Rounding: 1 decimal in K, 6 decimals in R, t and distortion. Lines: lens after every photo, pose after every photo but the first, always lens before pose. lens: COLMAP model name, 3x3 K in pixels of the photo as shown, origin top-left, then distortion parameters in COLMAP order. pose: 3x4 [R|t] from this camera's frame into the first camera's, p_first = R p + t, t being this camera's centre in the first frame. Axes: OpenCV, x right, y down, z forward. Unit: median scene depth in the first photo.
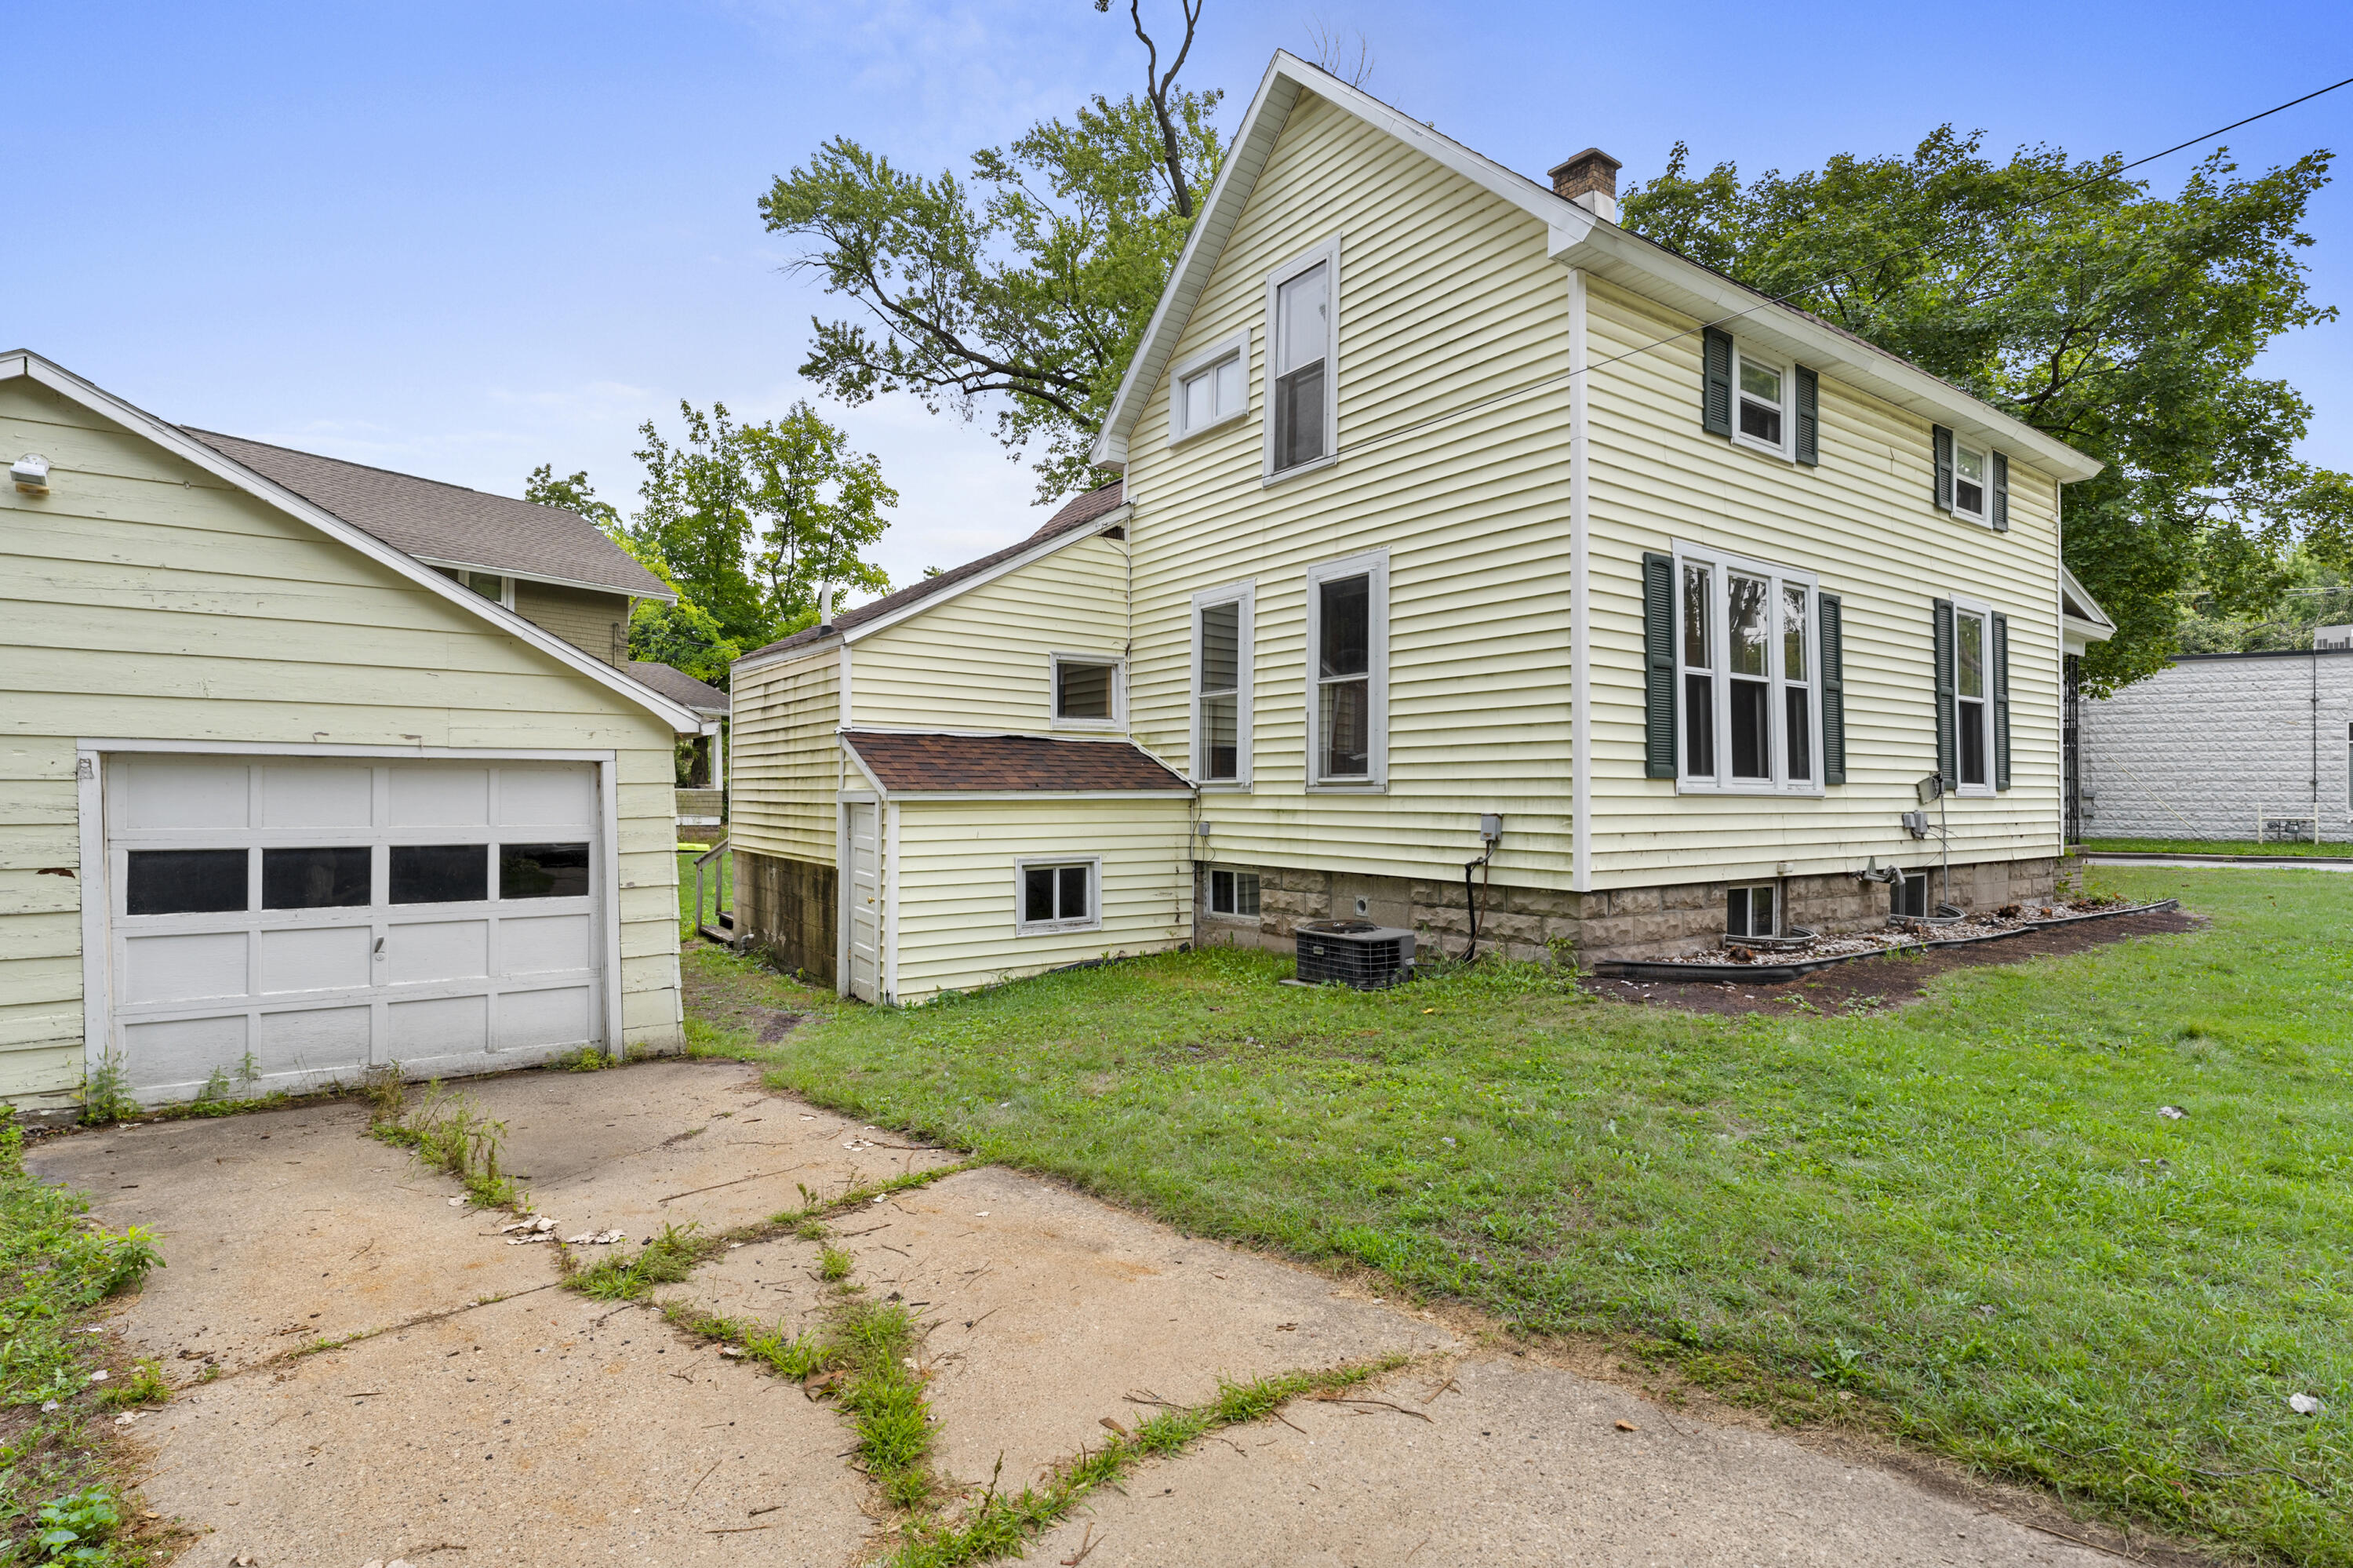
lens RADIAL K [[1162.7, 0, 1180.6], [0, 1162.7, 788.3], [0, 0, 1]] dist [-0.012736, 0.001384]
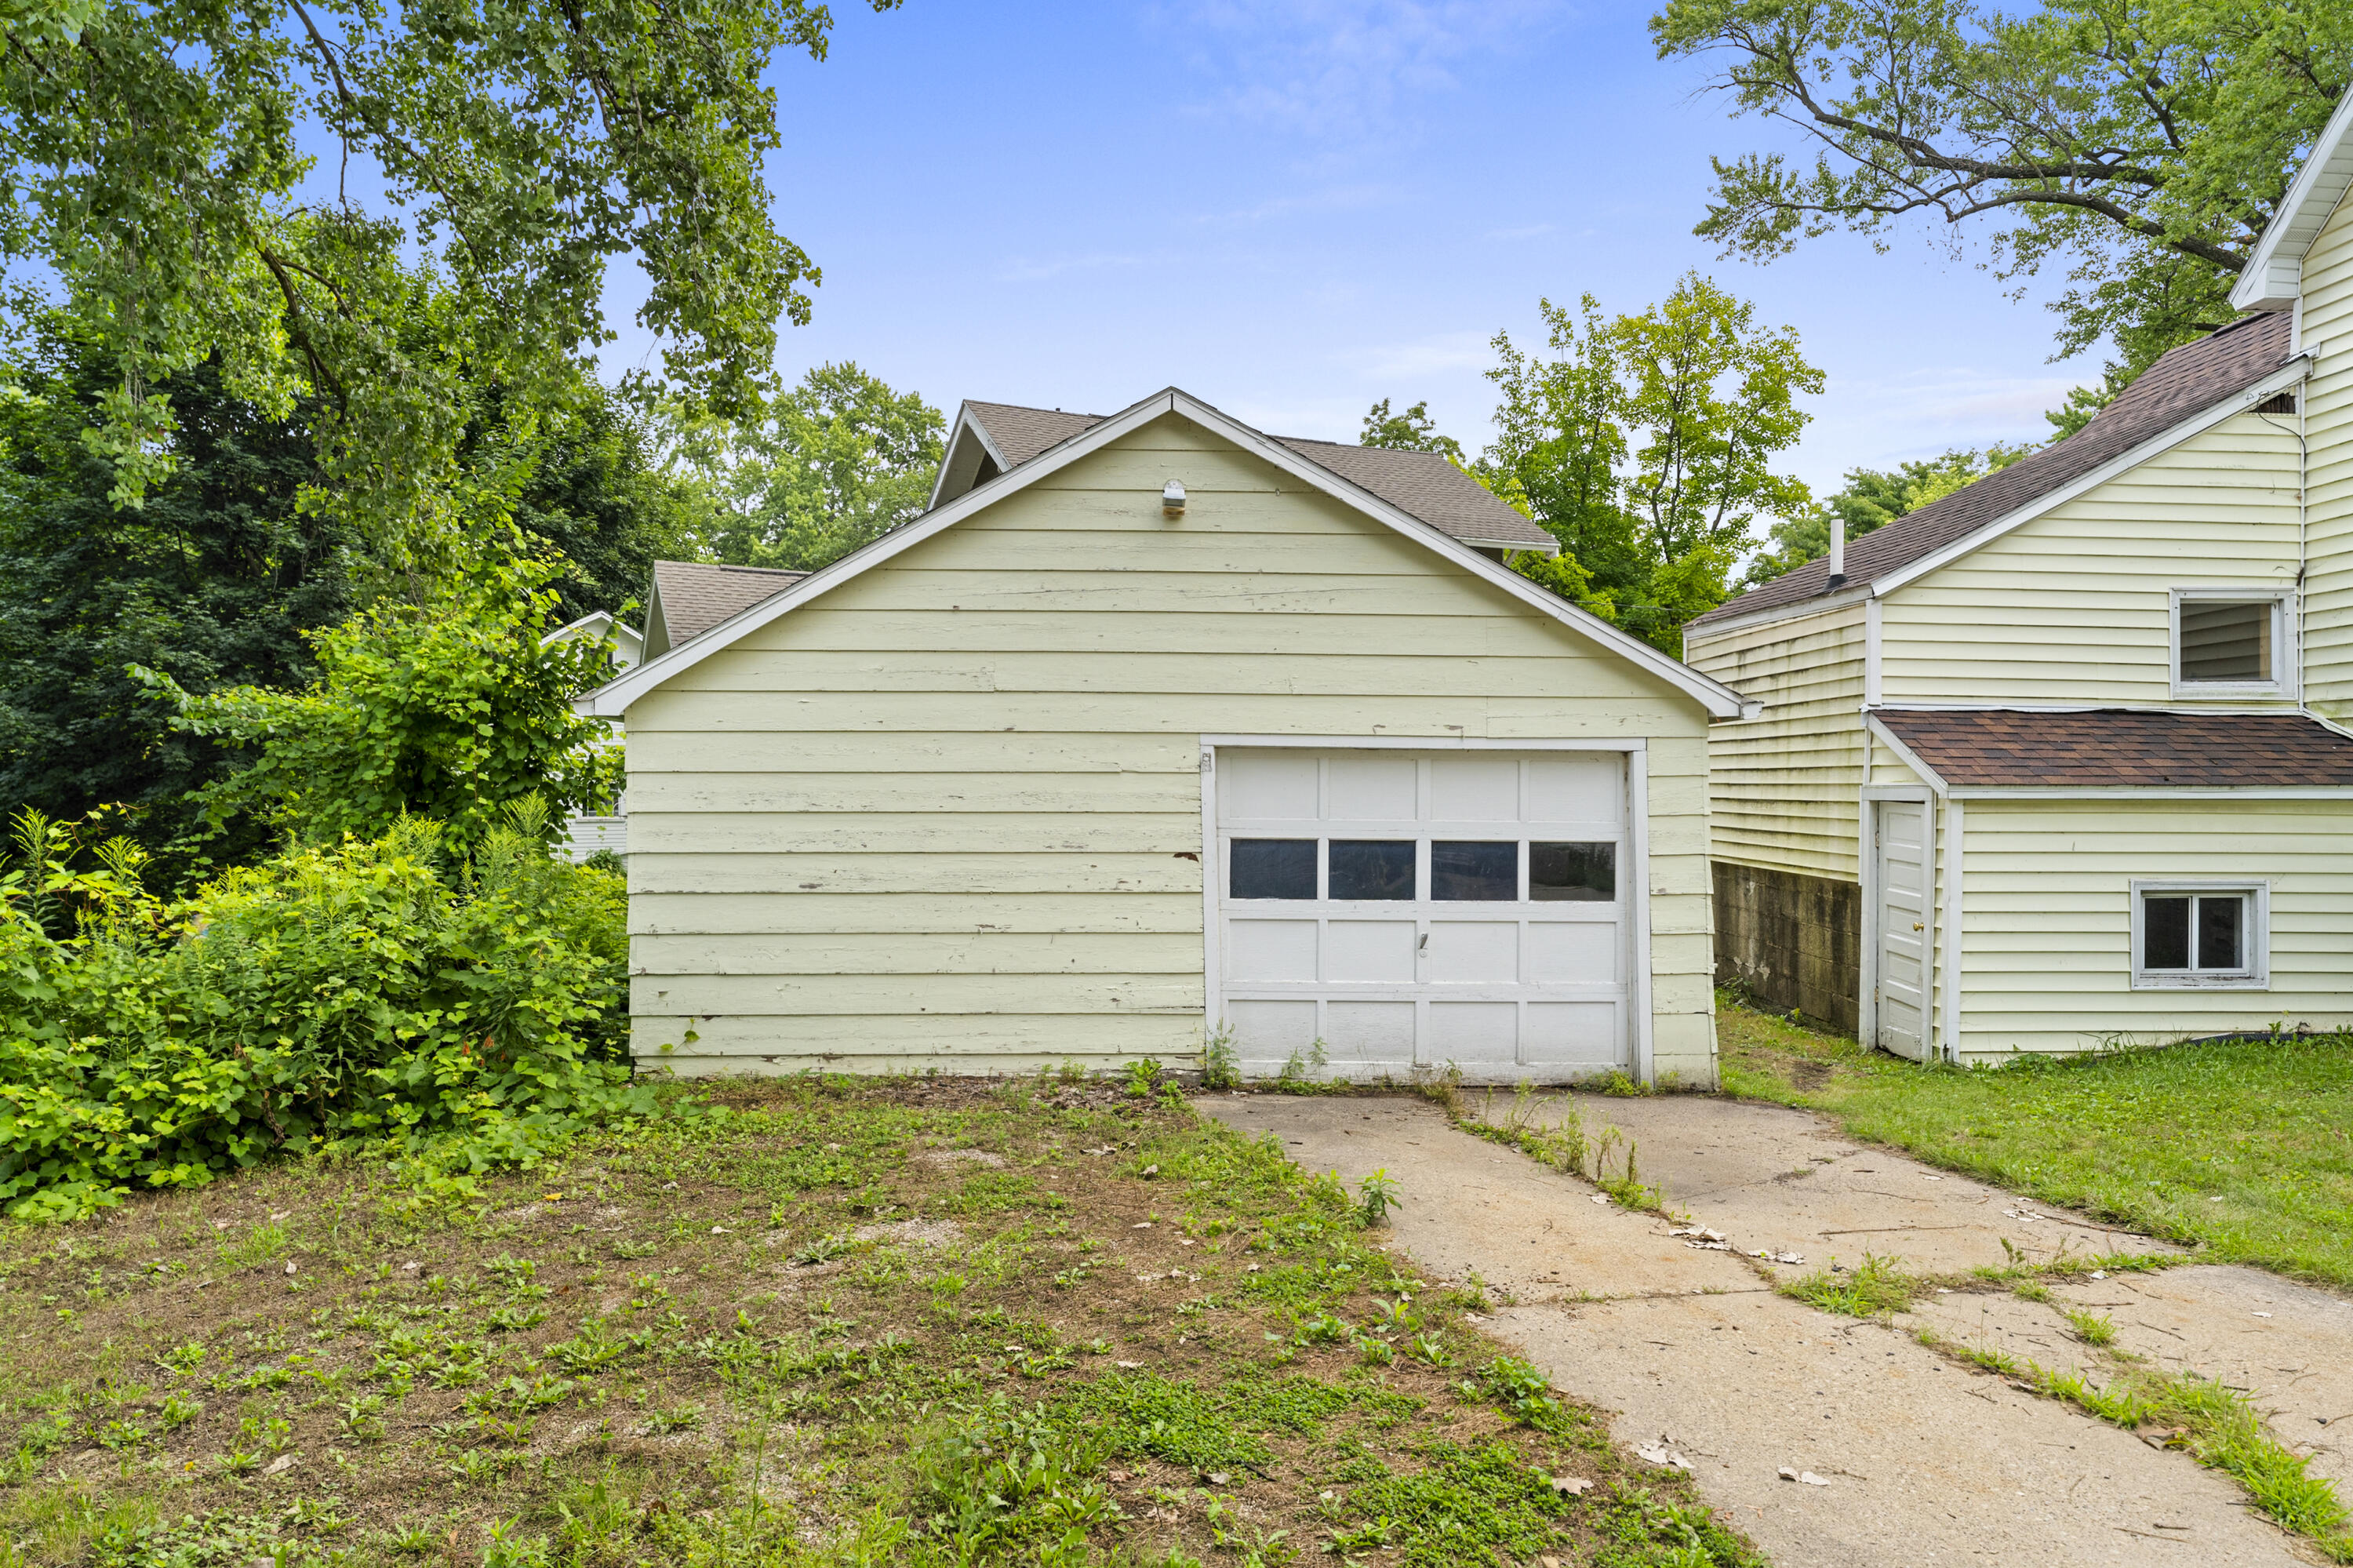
lens RADIAL K [[1562.6, 0, 1175.5], [0, 1562.6, 784.4], [0, 0, 1]] dist [0.003045, -0.003159]
pose [[0.818494, 0.003412, -0.574505, -0.070038], [-0.002591, 0.999994, 0.002248, 0.000508], [0.574509, -0.000352, 0.818498, -0.132139]]
